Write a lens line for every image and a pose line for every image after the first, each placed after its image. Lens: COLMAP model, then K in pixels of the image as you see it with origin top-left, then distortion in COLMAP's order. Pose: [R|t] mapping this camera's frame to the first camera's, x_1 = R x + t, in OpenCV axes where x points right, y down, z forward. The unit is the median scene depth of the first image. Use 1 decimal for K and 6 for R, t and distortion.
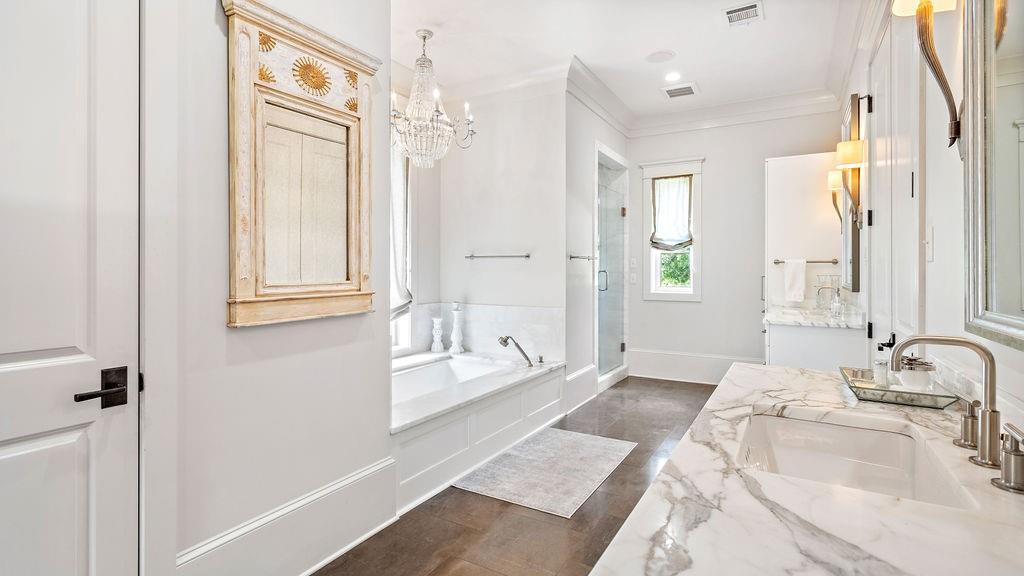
lens RADIAL K [[483.6, 0, 512.0], [0, 483.6, 288.0], [0, 0, 1]] dist [0.001444, 0.000291]
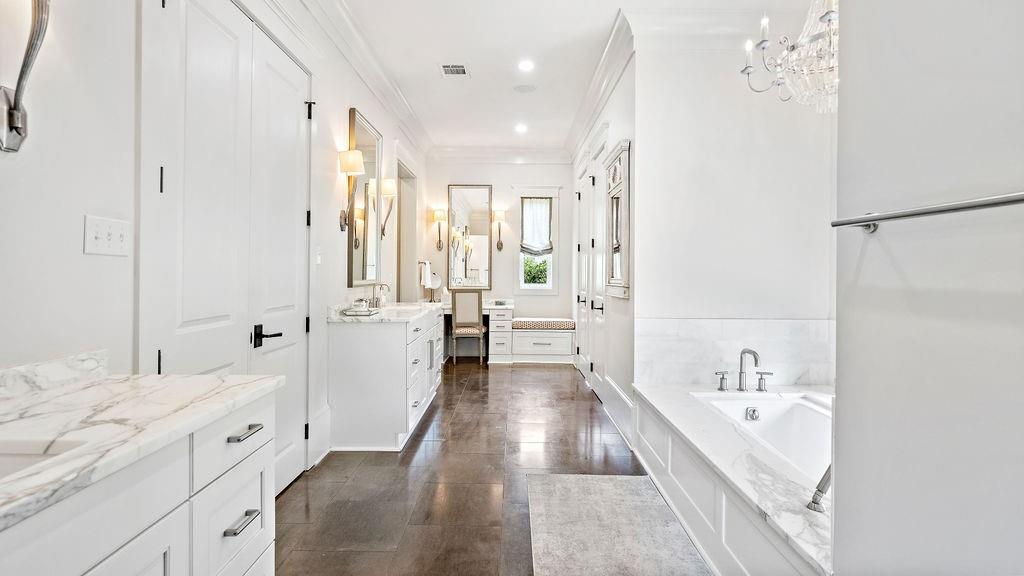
lens RADIAL K [[490.0, 0, 514.2], [0, 490.0, 281.7], [0, 0, 1]] dist [-0.000821, -0.000715]
pose [[-0.857876, 0.014558, -0.513650, 0.878661], [-0.013668, 0.998598, 0.051131, -0.086609], [0.513674, 0.050885, -0.856475, 2.287660]]
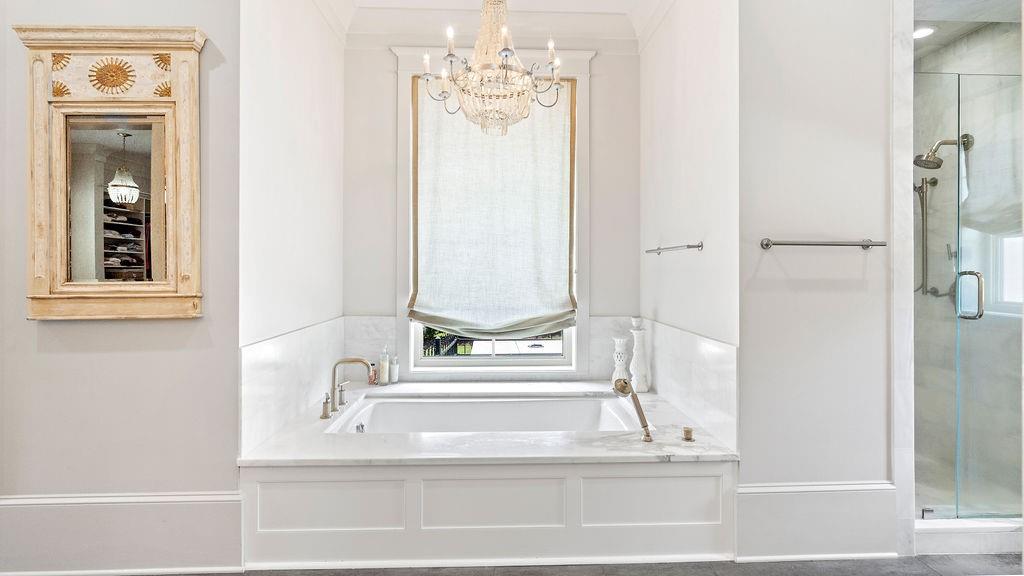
lens RADIAL K [[490.0, 0, 514.2], [0, 490.0, 281.7], [0, 0, 1]] dist [-0.000821, -0.000715]
pose [[0.544887, 0.019141, -0.838291, 0.811066], [-0.031640, 0.999497, 0.002256, -0.037531], [0.837912, 0.025295, 0.545219, 1.050099]]
